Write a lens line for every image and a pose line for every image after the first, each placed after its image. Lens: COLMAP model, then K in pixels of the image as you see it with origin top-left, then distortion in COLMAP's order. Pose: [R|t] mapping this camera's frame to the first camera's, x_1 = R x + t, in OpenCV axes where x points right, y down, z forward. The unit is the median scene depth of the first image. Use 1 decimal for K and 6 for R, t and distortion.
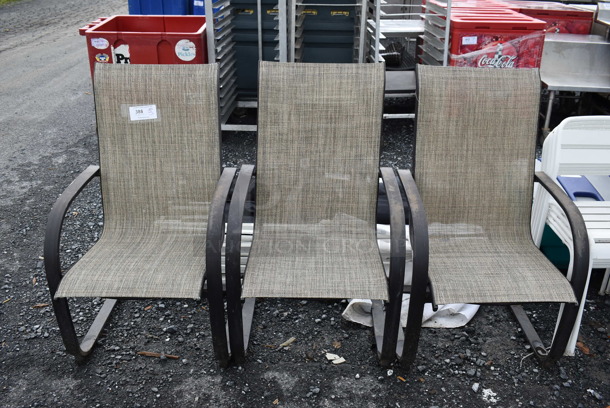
lens RADIAL K [[597.0, 0, 305.0], [0, 597.0, 204.0], [0, 0, 1]] dist [-0.074077, 0.005901]
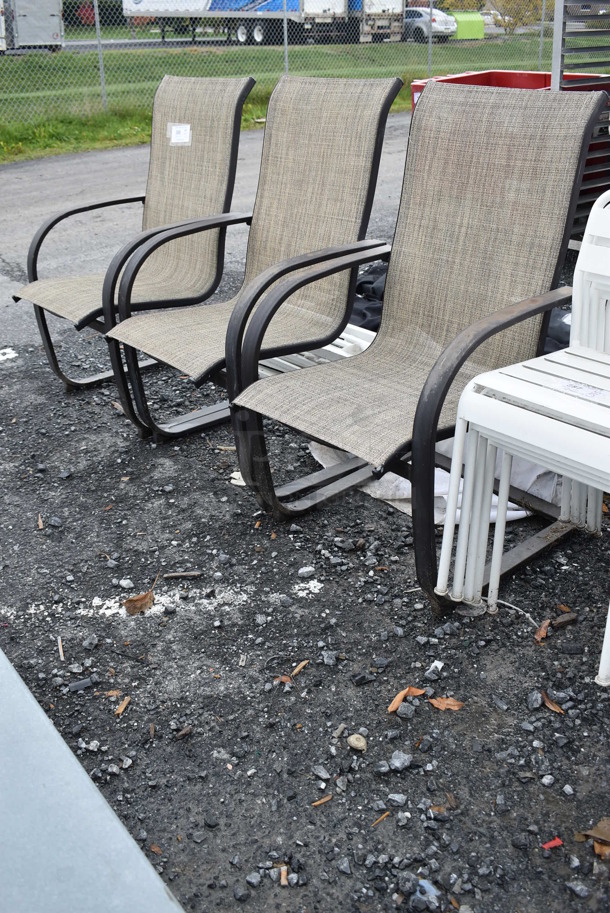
lens RADIAL K [[893.6, 0, 305.0], [0, 893.6, 456.5], [0, 0, 1]] dist [-0.074077, 0.005901]
pose [[0.642418, 0.310921, -0.700448, 0.866318], [-0.281306, 0.945869, 0.161860, 0.029643], [0.712858, 0.093058, 0.695107, 0.277936]]
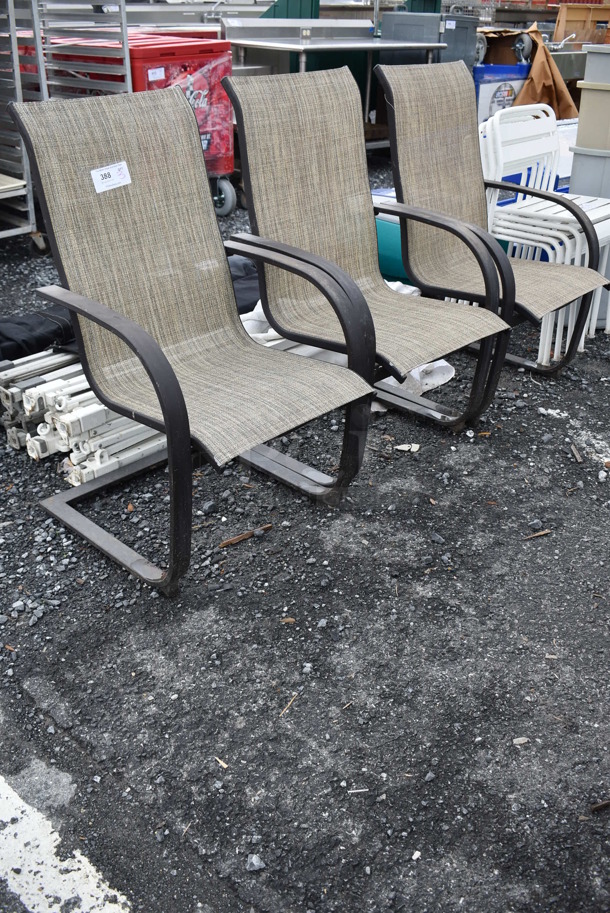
lens RADIAL K [[893.6, 0, 305.0], [0, 893.6, 456.5], [0, 0, 1]] dist [-0.074077, 0.005901]
pose [[0.684342, -0.353778, 0.637586, -0.801246], [0.296219, 0.933892, 0.200248, -0.008758], [-0.666281, 0.051827, 0.743898, 0.203577]]
